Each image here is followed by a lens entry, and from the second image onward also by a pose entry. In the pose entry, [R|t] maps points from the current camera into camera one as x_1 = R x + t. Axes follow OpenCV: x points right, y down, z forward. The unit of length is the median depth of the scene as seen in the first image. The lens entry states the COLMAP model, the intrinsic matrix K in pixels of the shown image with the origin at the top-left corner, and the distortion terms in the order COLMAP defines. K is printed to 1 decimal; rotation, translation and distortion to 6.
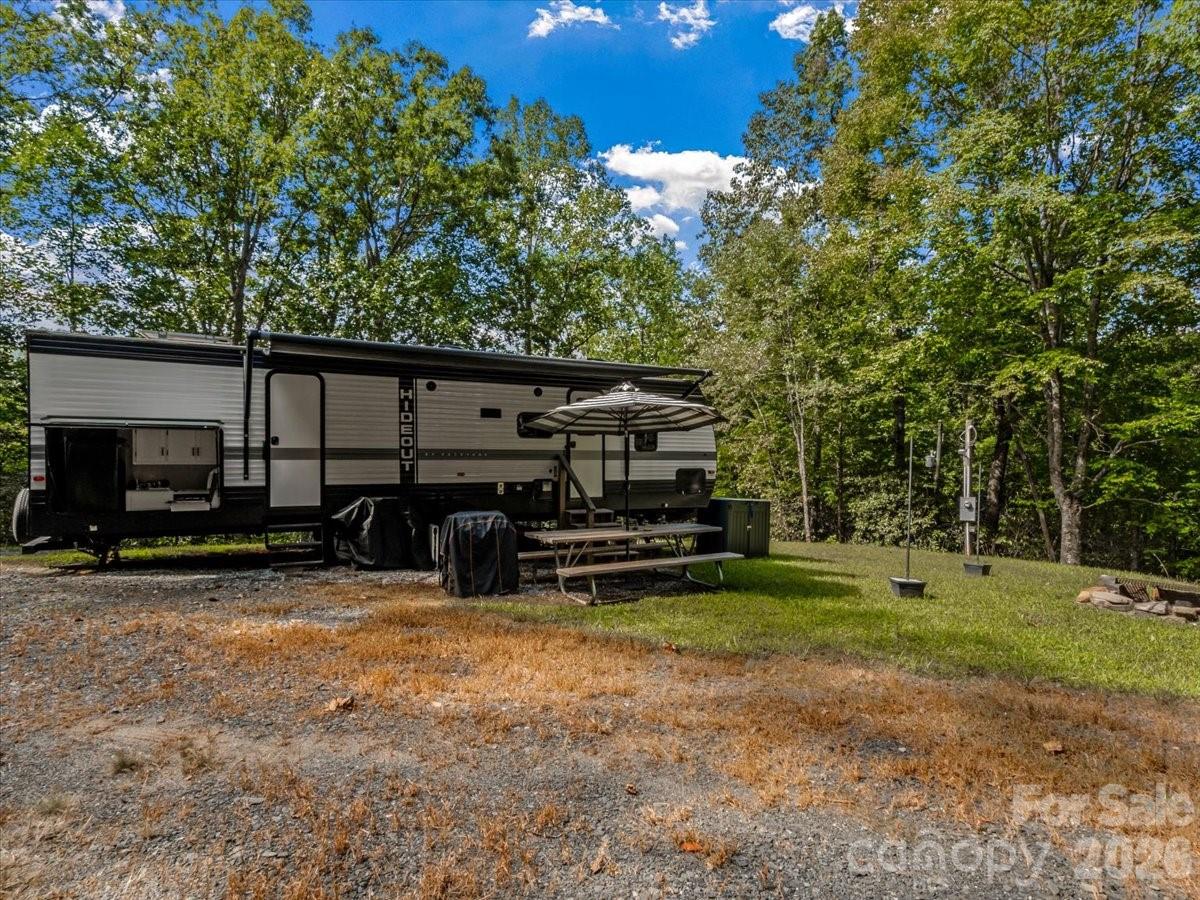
lens RADIAL K [[668.5, 0, 599.3], [0, 668.5, 456.8], [0, 0, 1]] dist [0.001979, -0.000081]
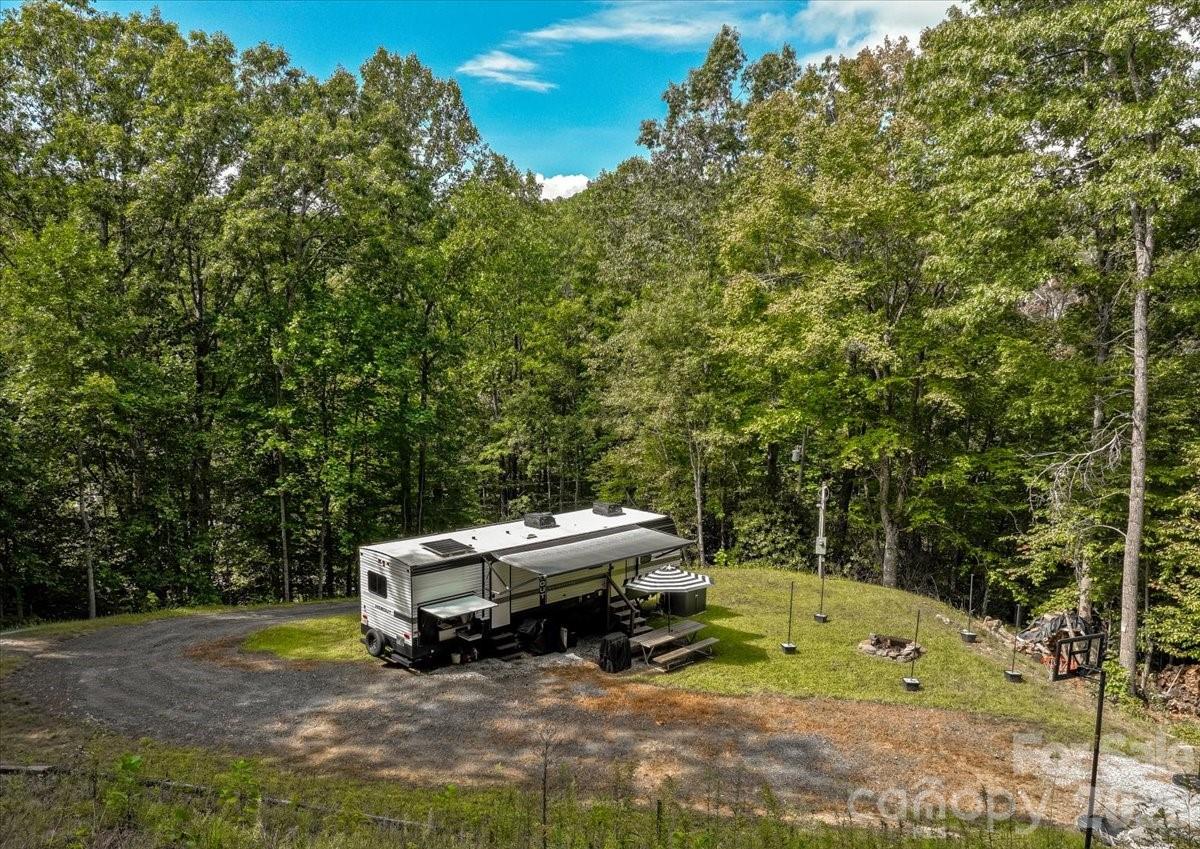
lens RADIAL K [[960.0, 0, 531.8], [0, 960.0, 477.5], [0, 0, 1]] dist [0.012259, 0.028560]
pose [[0.980448, -0.038914, 0.192893, -0.438556], [0.006870, 0.986423, 0.164080, -0.403892], [-0.196659, -0.159547, 0.967404, -0.829353]]
